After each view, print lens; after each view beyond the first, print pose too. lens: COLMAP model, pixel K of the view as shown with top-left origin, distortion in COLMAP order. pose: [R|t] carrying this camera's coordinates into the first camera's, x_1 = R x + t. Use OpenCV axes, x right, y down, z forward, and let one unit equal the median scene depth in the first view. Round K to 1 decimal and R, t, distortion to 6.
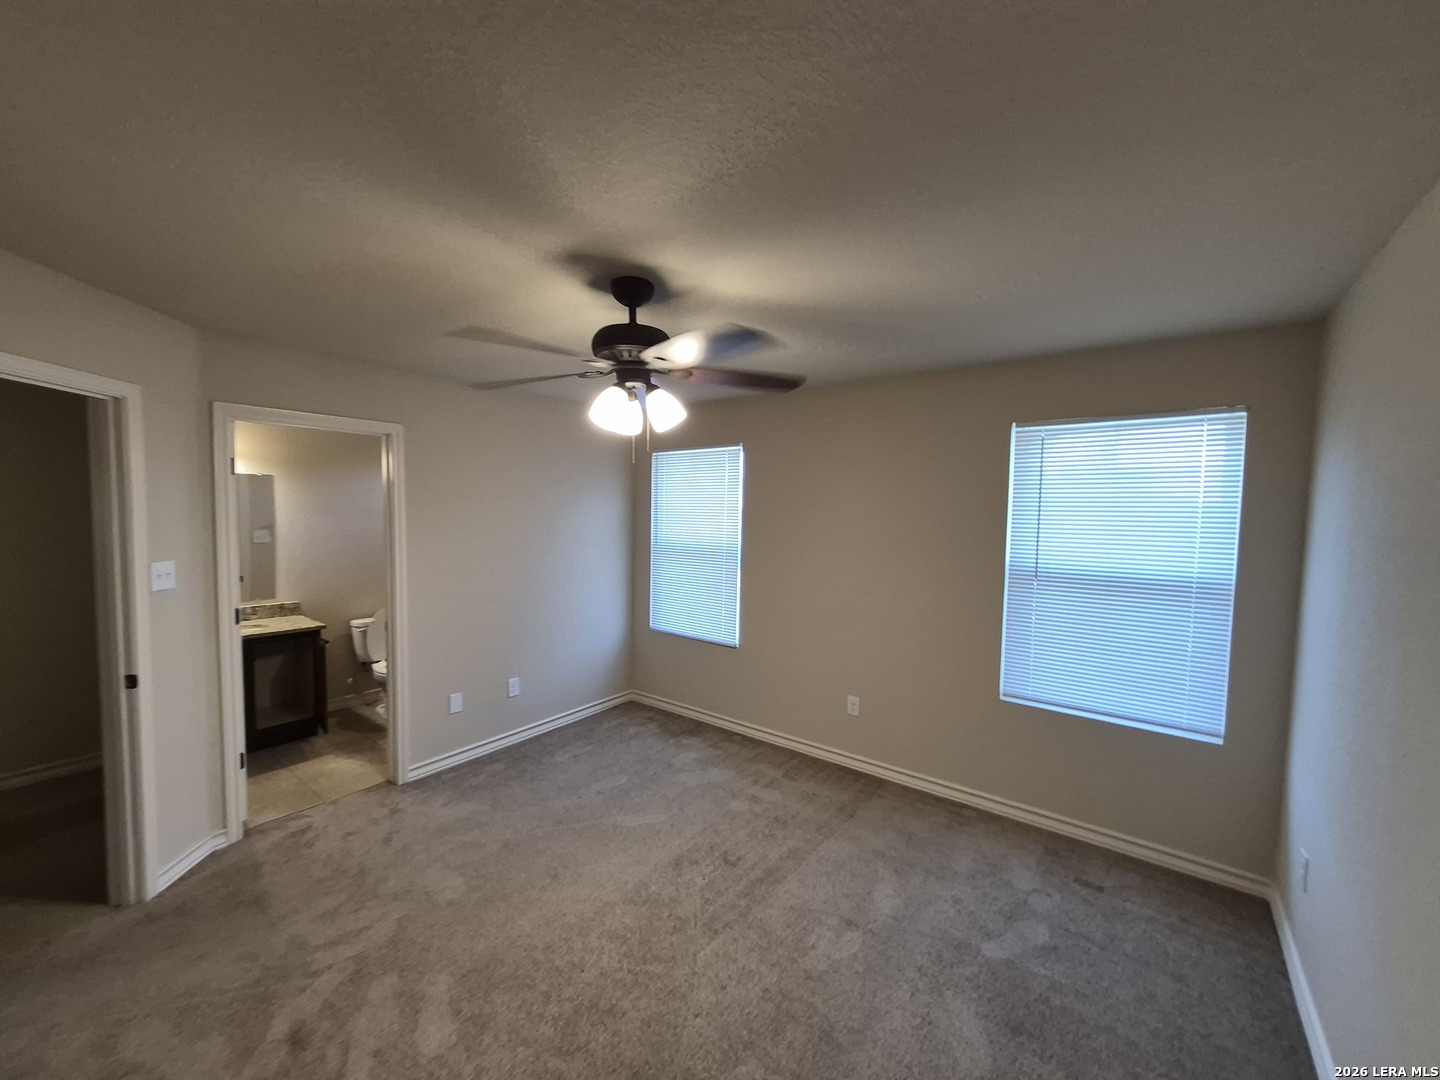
lens RADIAL K [[563.9, 0, 712.1], [0, 563.9, 544.9], [0, 0, 1]] dist [0.009985, -0.001057]
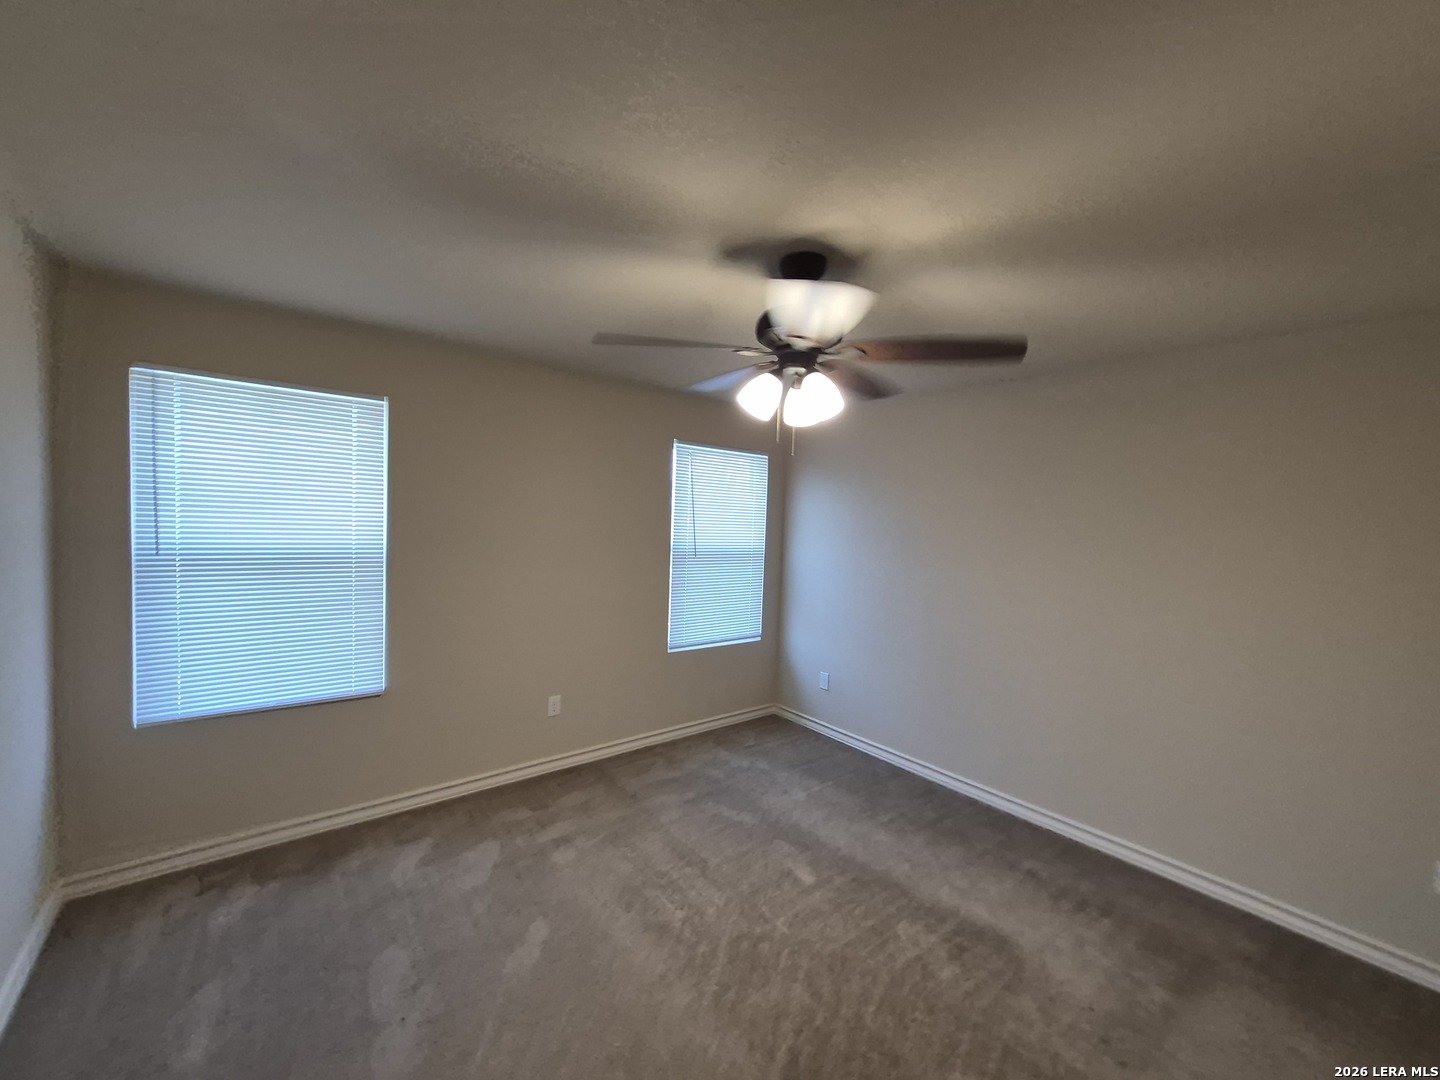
lens RADIAL K [[563.9, 0, 721.4], [0, 563.9, 541.3], [0, 0, 1]] dist [0.009985, -0.001057]
pose [[0.223185, -0.045728, 0.973703, -0.695947], [0.024380, 0.998848, 0.041321, -0.029666], [-0.974471, 0.014516, 0.224043, 0.583159]]
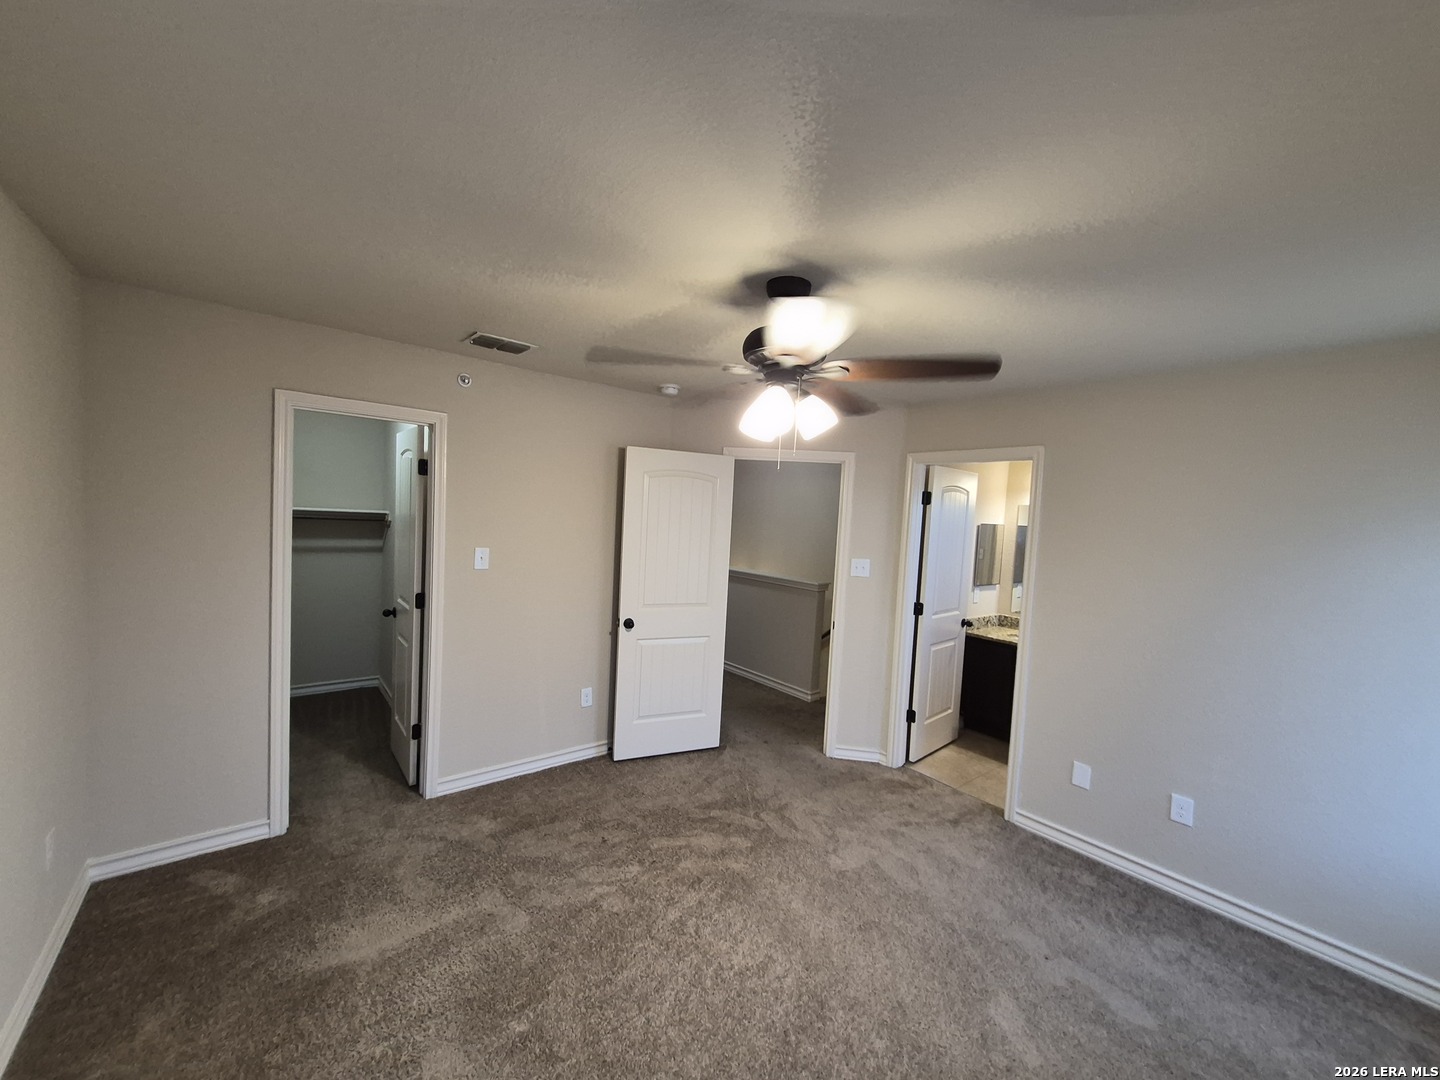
lens RADIAL K [[563.9, 0, 707.4], [0, 563.9, 545.4], [0, 0, 1]] dist [0.009985, -0.001057]
pose [[-0.234272, 0.027545, -0.971781, 0.522162], [-0.117747, 0.991436, 0.056488, -0.034265], [0.965014, 0.127658, -0.229023, 0.718063]]
